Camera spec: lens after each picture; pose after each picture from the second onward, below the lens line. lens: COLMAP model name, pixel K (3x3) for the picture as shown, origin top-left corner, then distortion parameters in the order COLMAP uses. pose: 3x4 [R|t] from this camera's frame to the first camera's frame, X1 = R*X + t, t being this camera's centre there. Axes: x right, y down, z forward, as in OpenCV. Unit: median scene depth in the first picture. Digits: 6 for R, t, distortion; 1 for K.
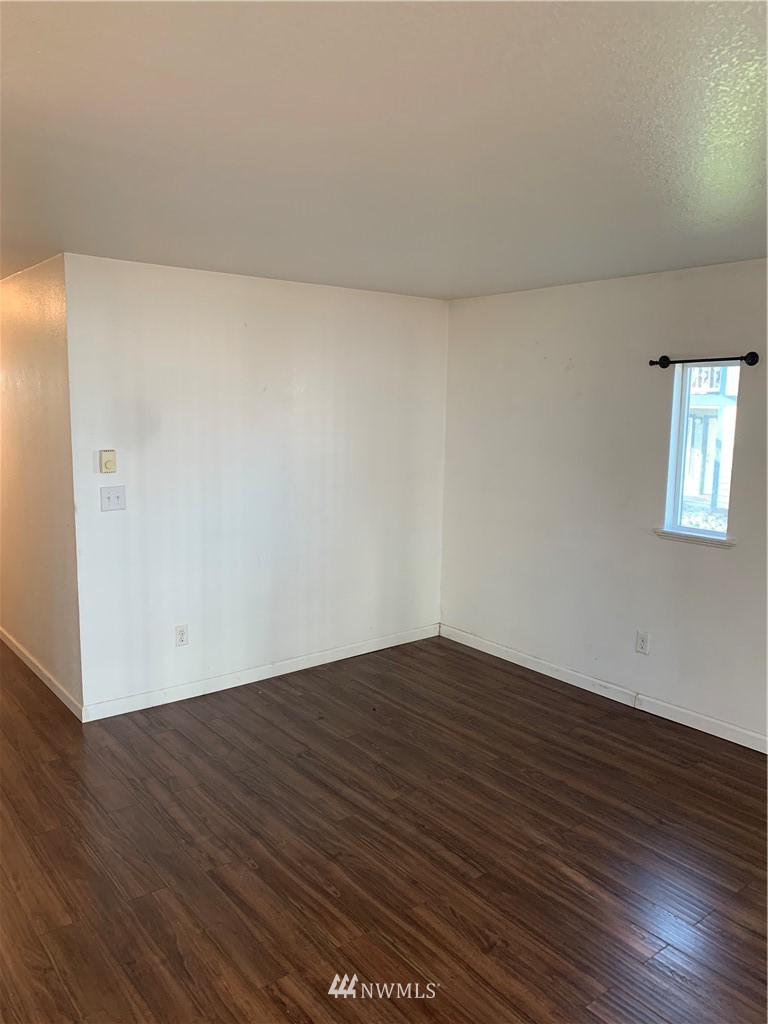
lens RADIAL K [[776.9, 0, 381.5], [0, 776.9, 511.3], [0, 0, 1]] dist [0.033225, -0.015425]
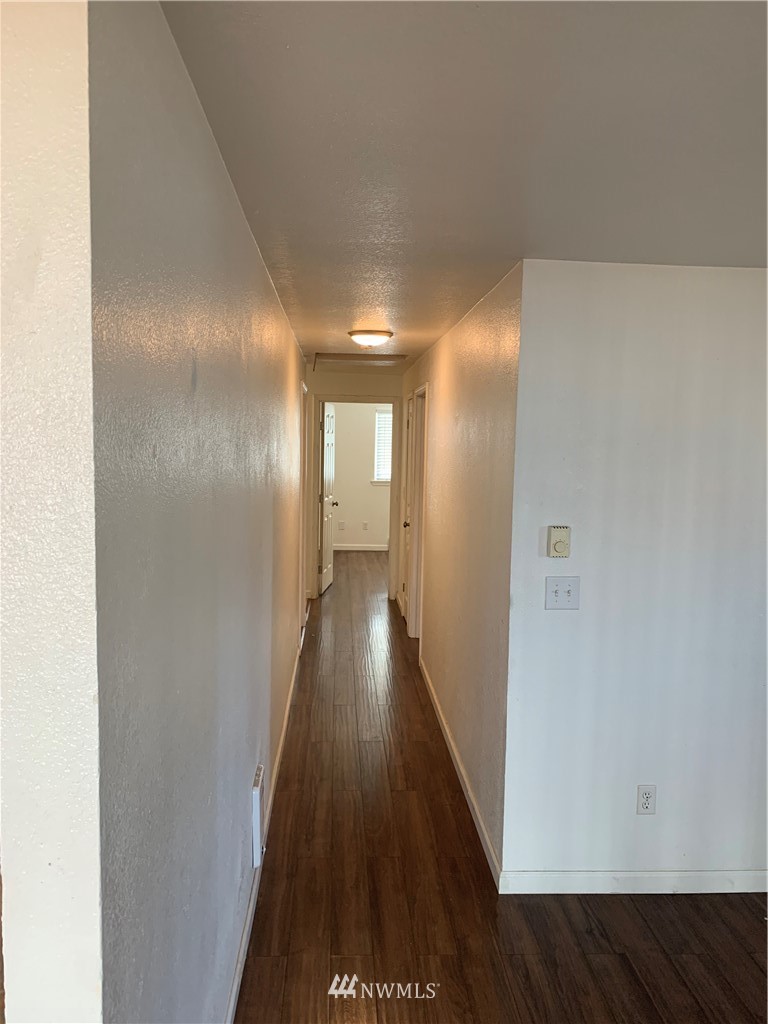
lens RADIAL K [[776.9, 0, 381.9], [0, 776.9, 509.0], [0, 0, 1]] dist [0.033225, -0.015425]
pose [[0.813430, 0.055474, -0.579012, -0.068835], [-0.093400, 0.994982, -0.035887, -0.052874], [0.574116, 0.083272, 0.814529, 0.317444]]
